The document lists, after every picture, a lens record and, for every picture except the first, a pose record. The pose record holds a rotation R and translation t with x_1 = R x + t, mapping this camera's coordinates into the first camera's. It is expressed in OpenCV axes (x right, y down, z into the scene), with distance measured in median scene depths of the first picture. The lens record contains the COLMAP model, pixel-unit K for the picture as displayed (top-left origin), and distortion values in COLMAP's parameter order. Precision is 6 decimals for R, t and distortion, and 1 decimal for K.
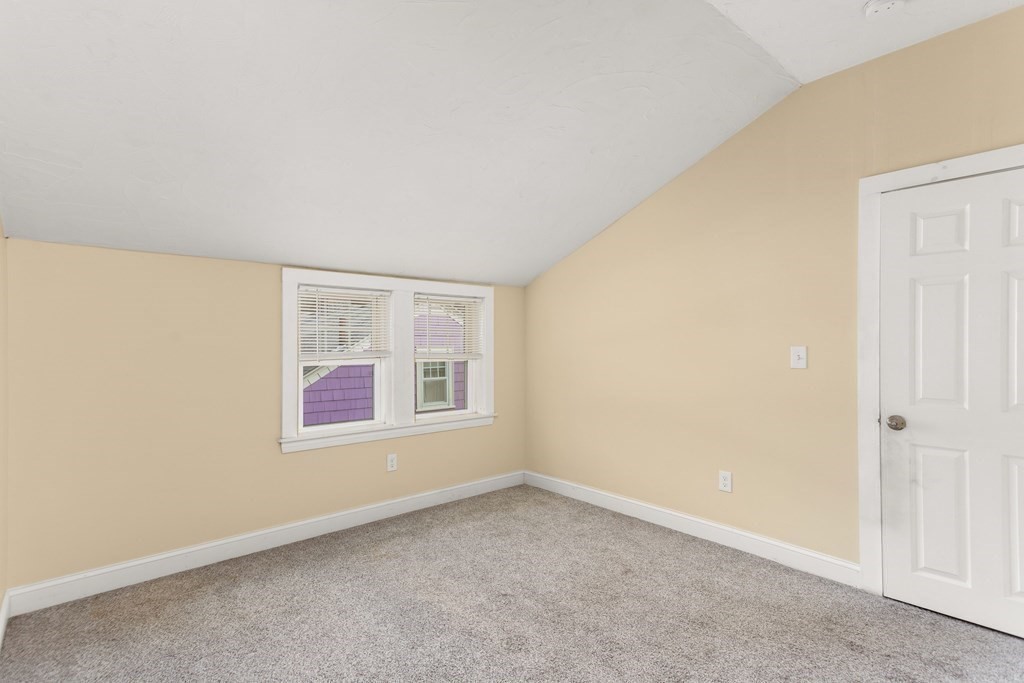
lens RADIAL K [[476.4, 0, 512.0], [0, 476.4, 341.5], [0, 0, 1]] dist [0.033180, 0.000812]
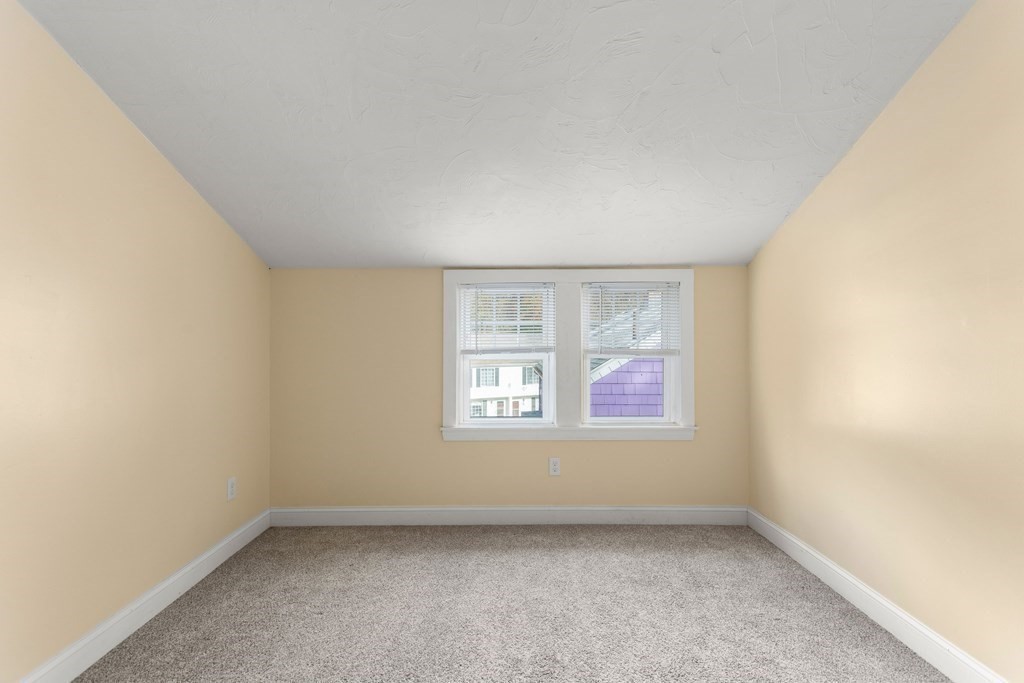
lens RADIAL K [[476.4, 0, 512.0], [0, 476.4, 341.5], [0, 0, 1]] dist [0.033180, 0.000812]
pose [[0.771668, 0.004252, -0.636011, 0.256562], [0.003932, 0.999927, 0.011456, -0.002983], [0.636013, -0.011341, 0.771595, 0.208589]]
